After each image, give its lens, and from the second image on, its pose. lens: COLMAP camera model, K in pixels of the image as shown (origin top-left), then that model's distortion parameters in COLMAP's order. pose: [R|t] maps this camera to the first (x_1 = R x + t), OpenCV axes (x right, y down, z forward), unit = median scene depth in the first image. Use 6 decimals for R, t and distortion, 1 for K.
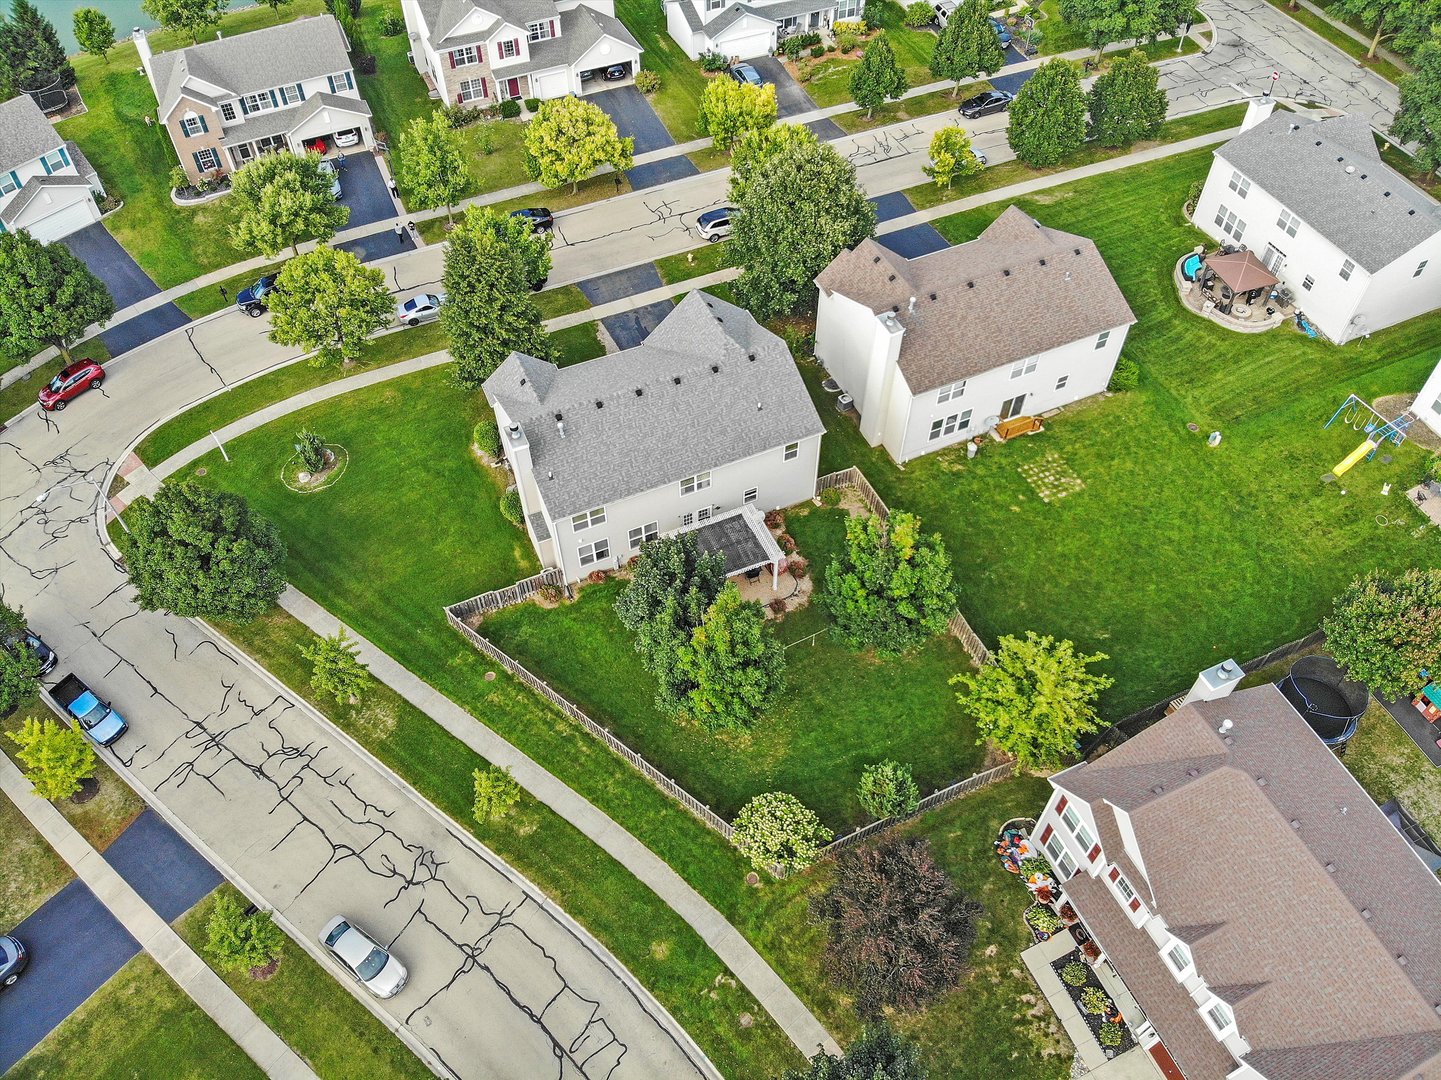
lens RADIAL K [[1066.8, 0, 720.5], [0, 1066.8, 540.0], [0, 0, 1]] dist [0.028748, -0.140775]
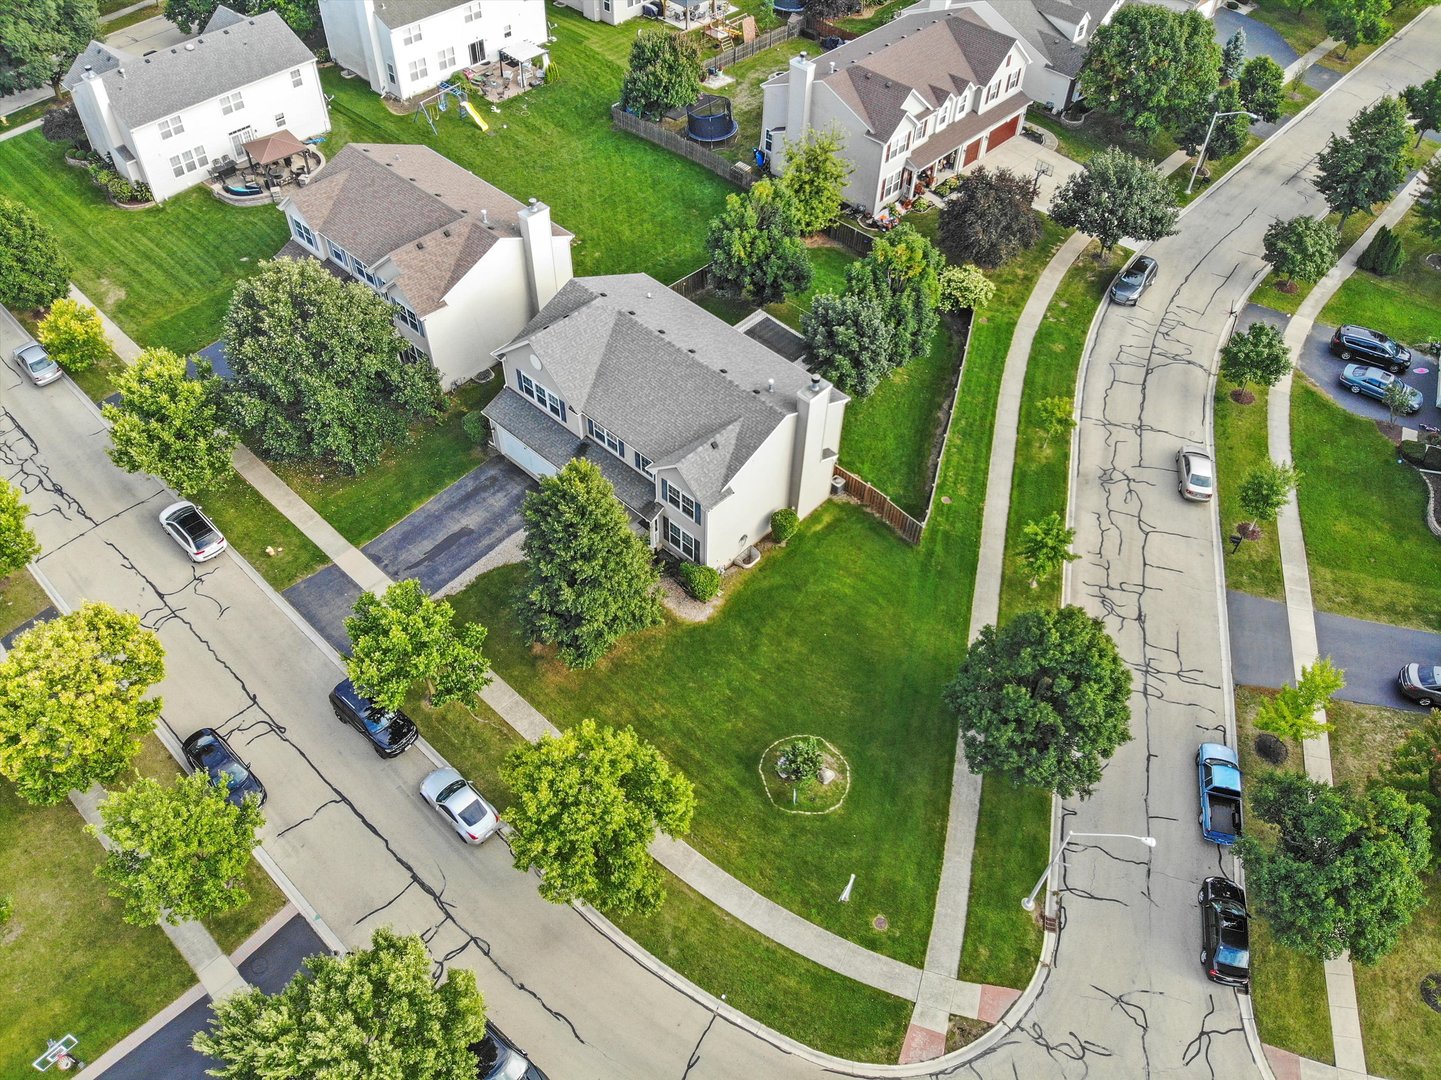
lens RADIAL K [[1066.8, 0, 720.5], [0, 1066.8, 540.0], [0, 0, 1]] dist [0.028748, -0.140775]
pose [[-0.384959, -0.694861, 0.607433, -0.831565], [0.706844, 0.201223, 0.678145, -0.776906], [-0.593446, 0.690419, 0.413696, 0.734658]]
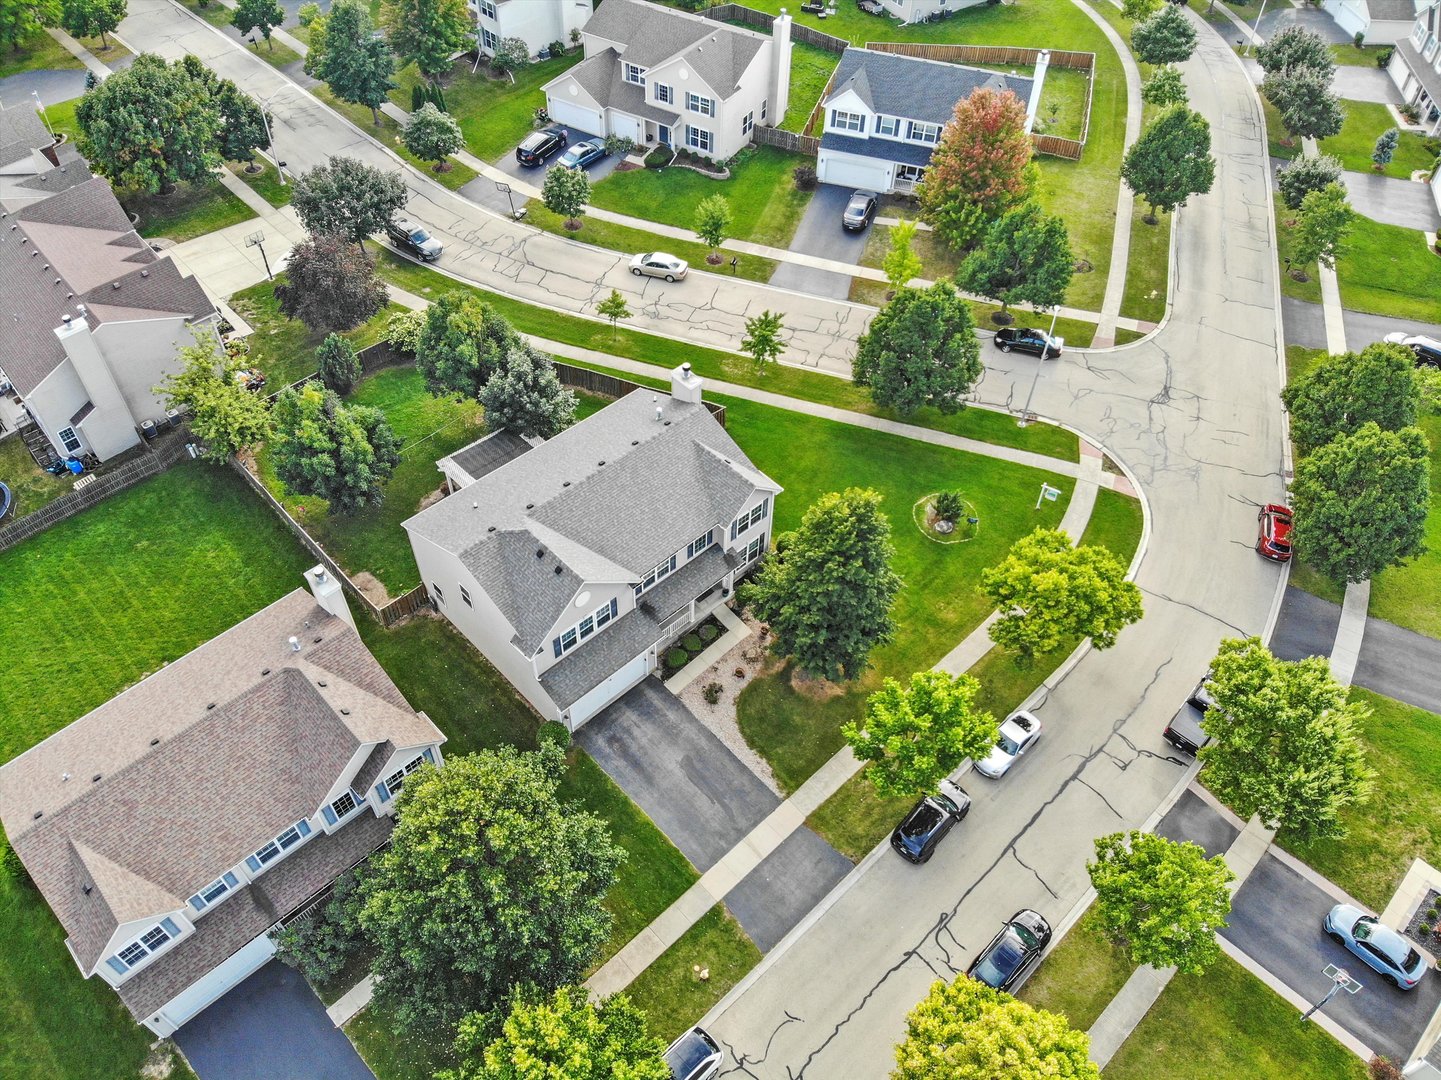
lens RADIAL K [[1069.5, 0, 720.5], [0, 1069.5, 540.0], [0, 0, 1]] dist [0.068942, -0.196964]
pose [[-0.941883, 0.239402, -0.235677, 0.068422], [-0.275293, -0.147963, 0.949906, -1.142332], [0.192538, 0.959580, 0.205270, 0.929384]]
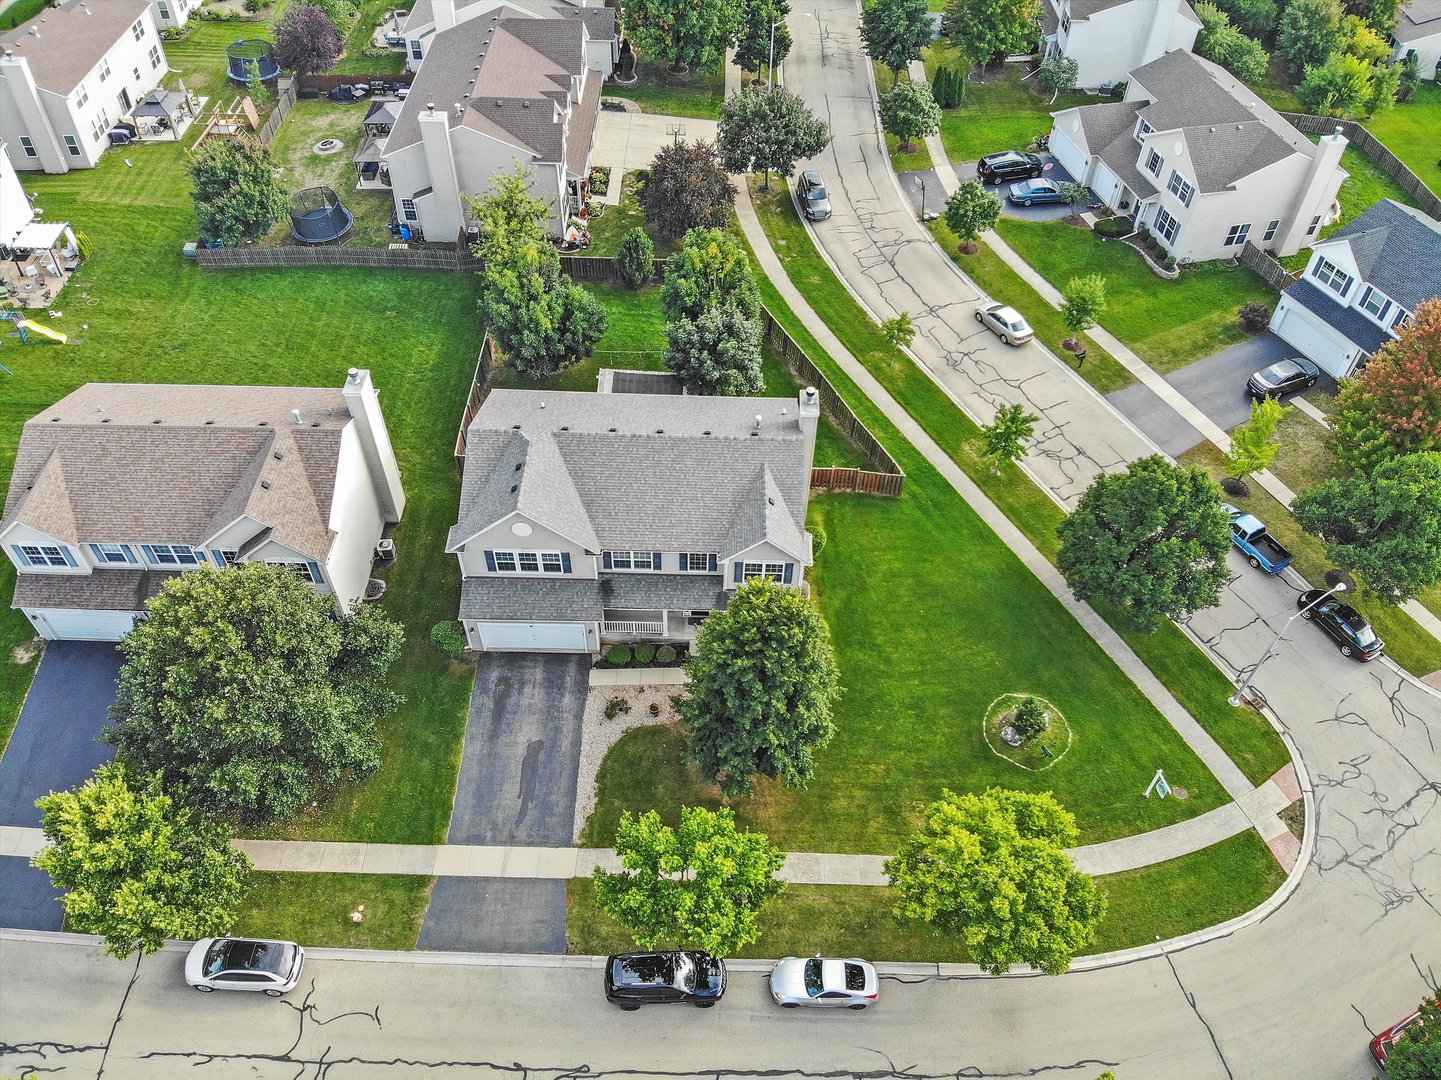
lens RADIAL K [[1066.8, 0, 720.5], [0, 1066.8, 540.0], [0, 0, 1]] dist [0.028748, -0.140775]
pose [[-0.906958, -0.327848, 0.264466, -0.403701], [0.316696, -0.116778, 0.941311, -1.010136], [-0.277723, 0.937485, 0.209741, 0.925278]]
